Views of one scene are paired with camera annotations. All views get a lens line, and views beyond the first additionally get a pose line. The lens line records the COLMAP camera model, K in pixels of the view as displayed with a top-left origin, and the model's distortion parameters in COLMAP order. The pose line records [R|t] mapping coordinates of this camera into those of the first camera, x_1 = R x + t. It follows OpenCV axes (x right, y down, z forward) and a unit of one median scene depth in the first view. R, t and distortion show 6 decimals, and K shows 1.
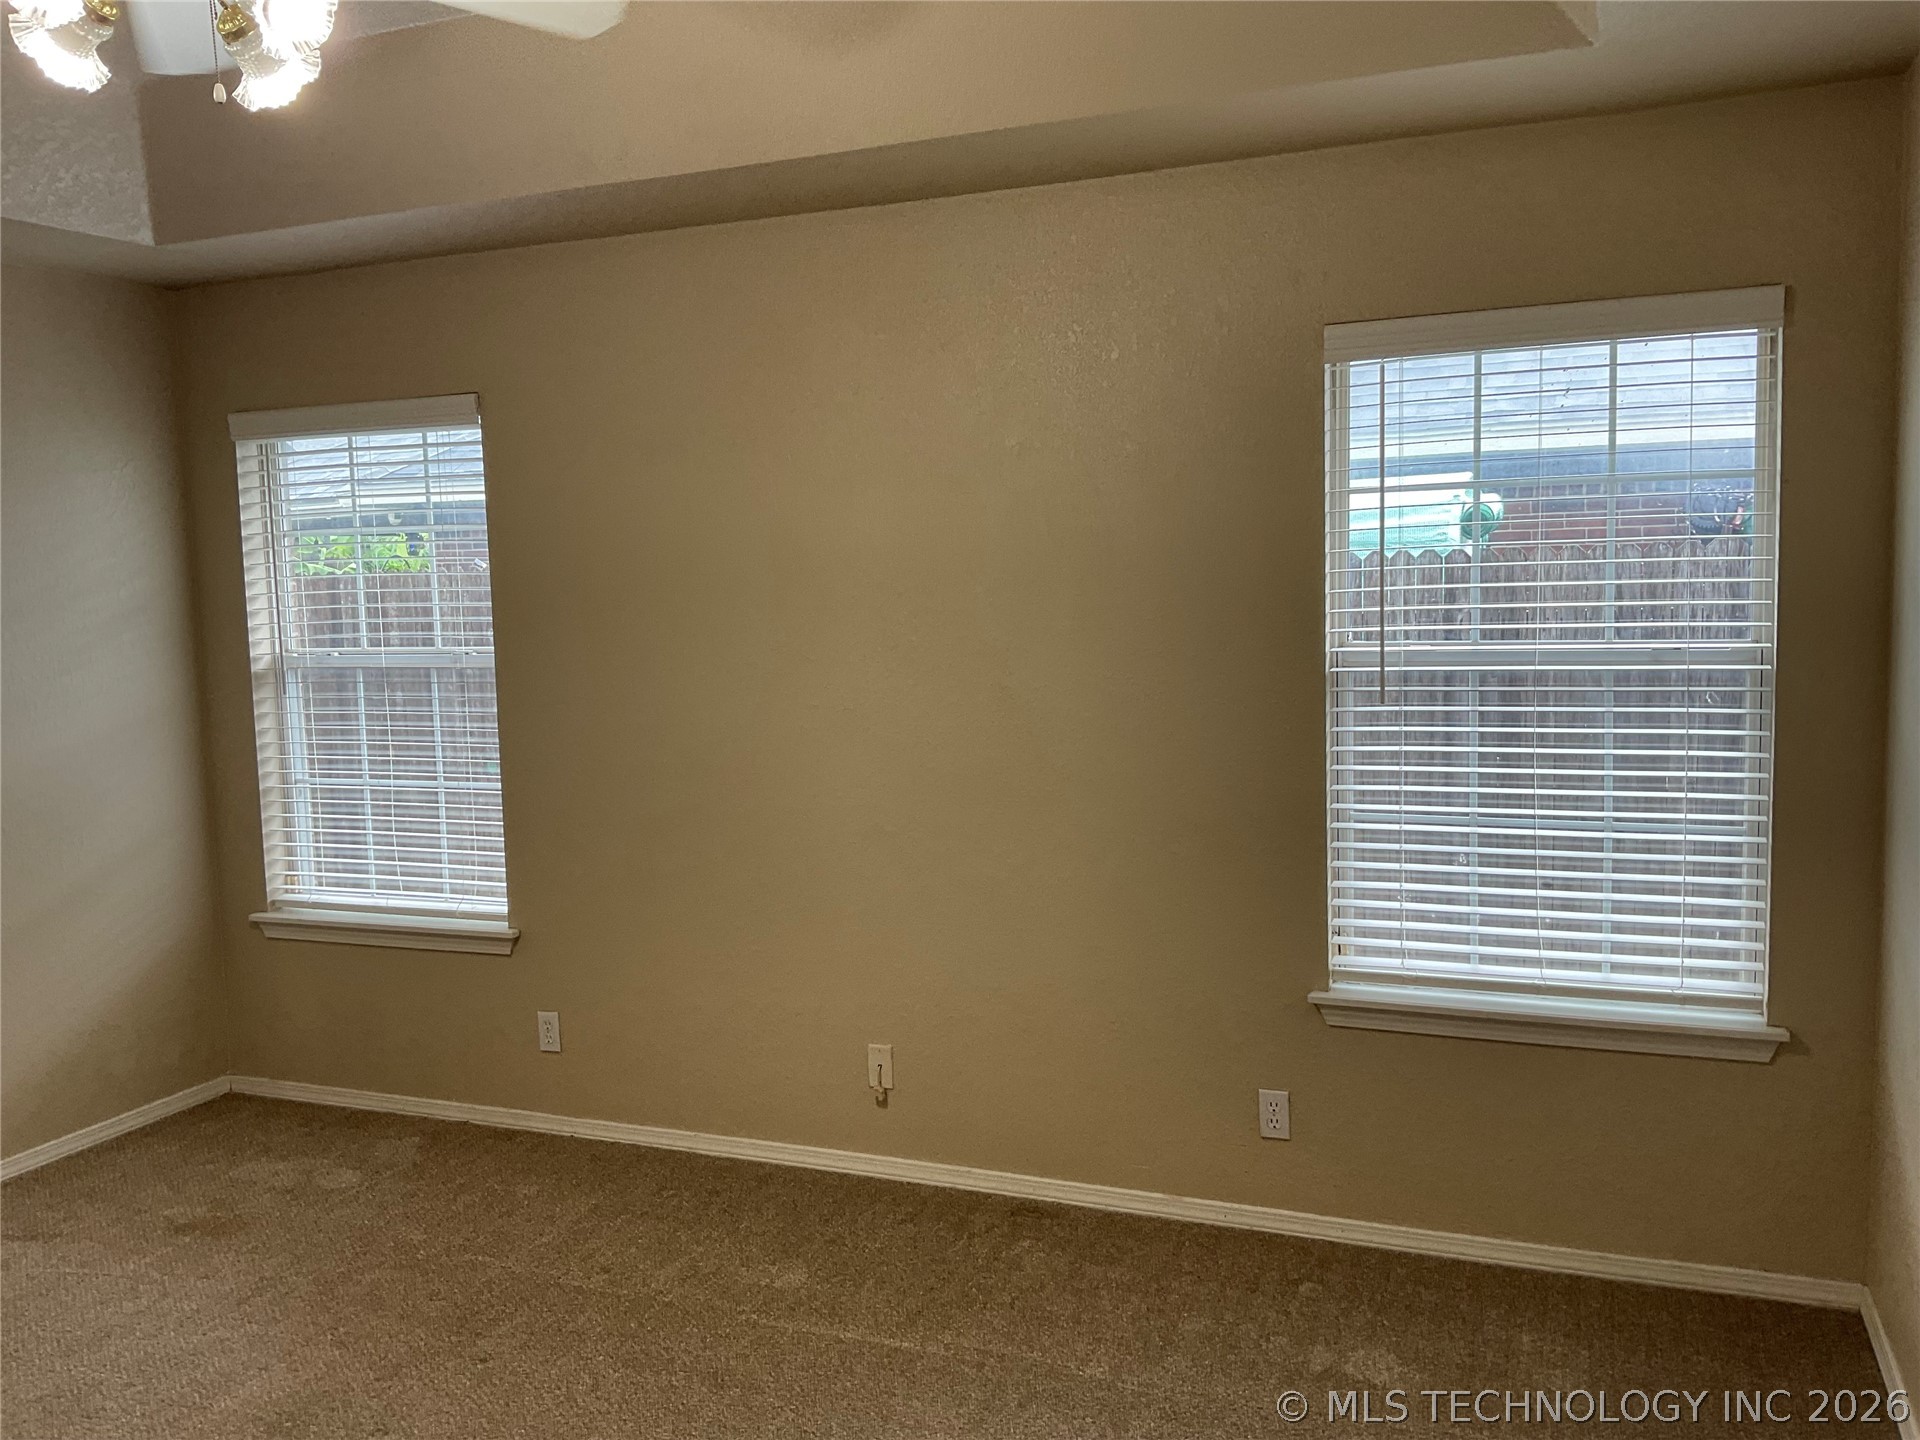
lens RADIAL K [[1584.7, 0, 949.5], [0, 1584.7, 722.1], [0, 0, 1]] dist [0.096214, -0.182940]
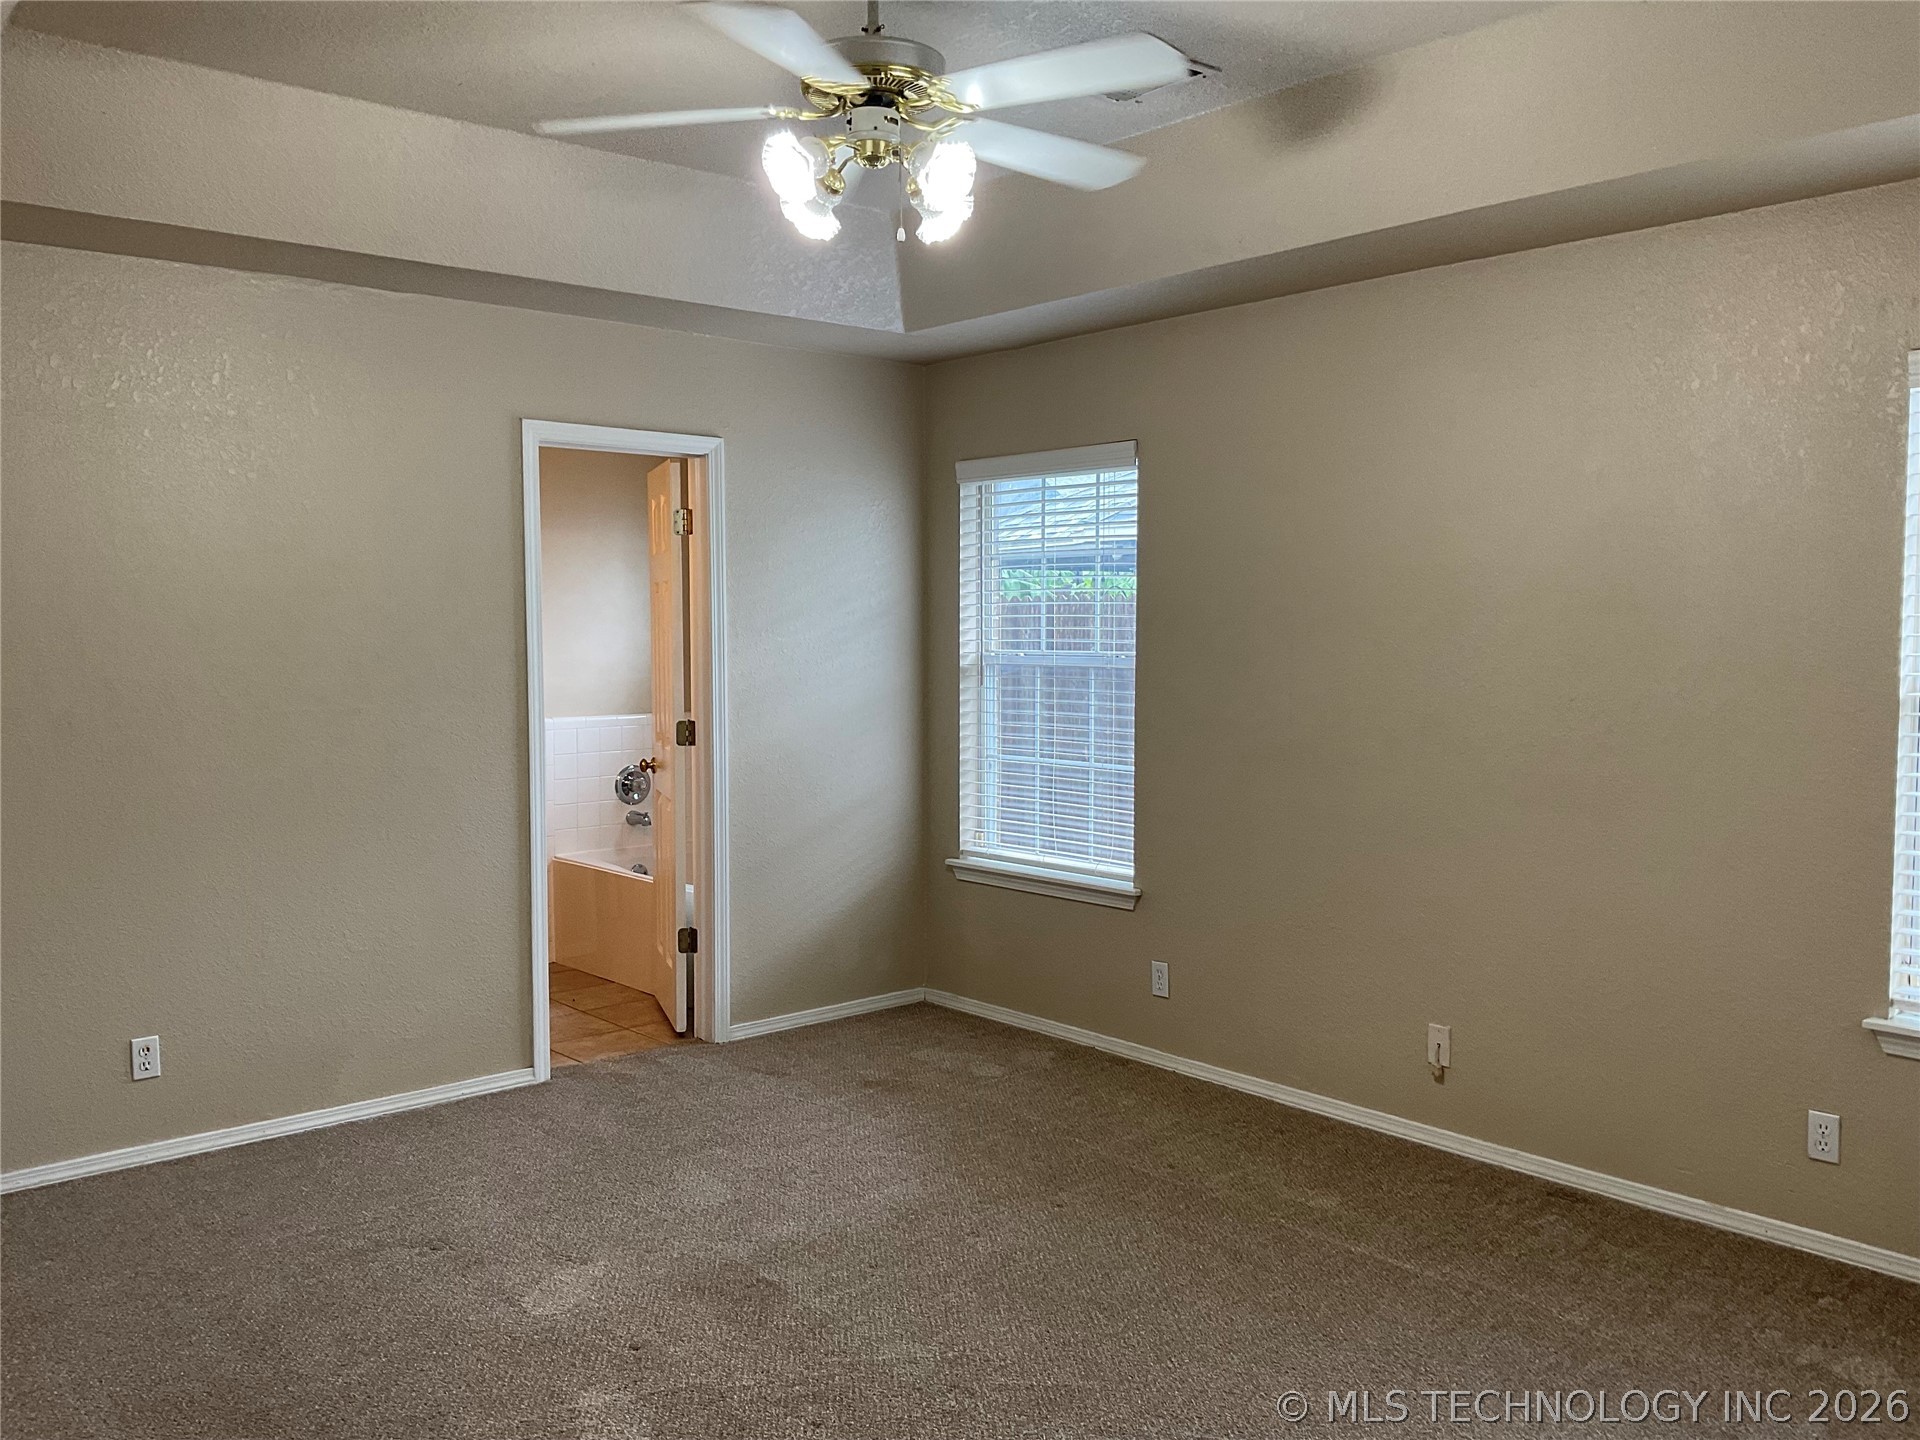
lens RADIAL K [[1576.9, 0, 954.1], [0, 1576.9, 715.6], [0, 0, 1]] dist [0.091748, -0.181039]
pose [[0.896635, 0.055224, -0.439314, 0.124047], [-0.069385, 0.997458, -0.016227, 0.032497], [0.437301, 0.045031, 0.898187, -0.131028]]
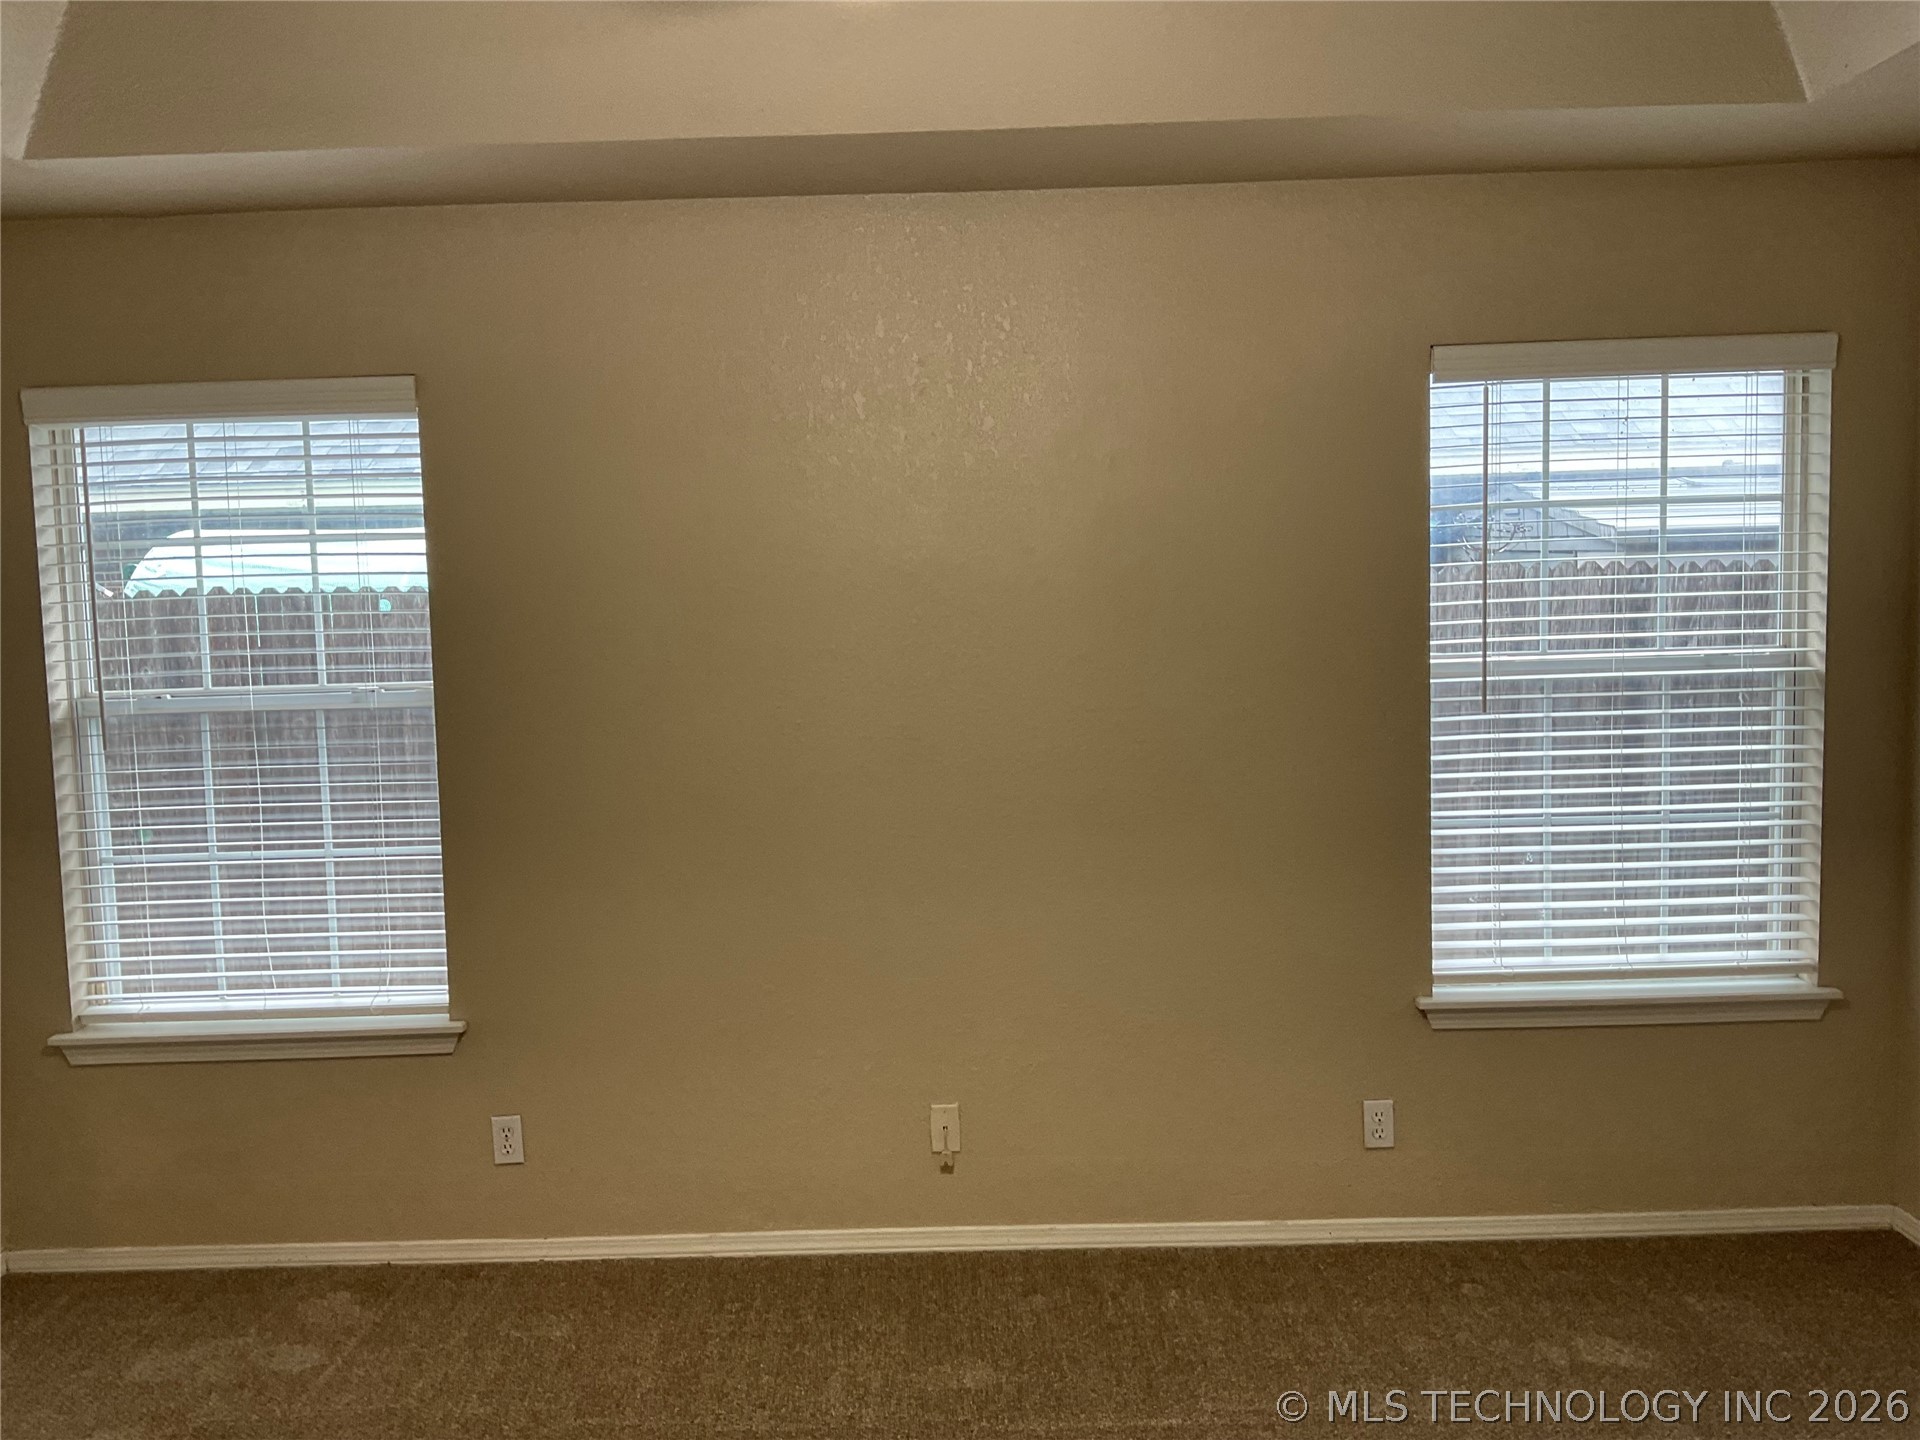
lens RADIAL K [[1576.9, 0, 954.1], [0, 1576.9, 715.6], [0, 0, 1]] dist [0.091748, -0.181039]
pose [[0.926923, -0.030434, 0.374014, -0.370337], [0.040086, 0.999033, -0.018053, -0.003910], [-0.373103, 0.031727, 0.927247, 0.144945]]
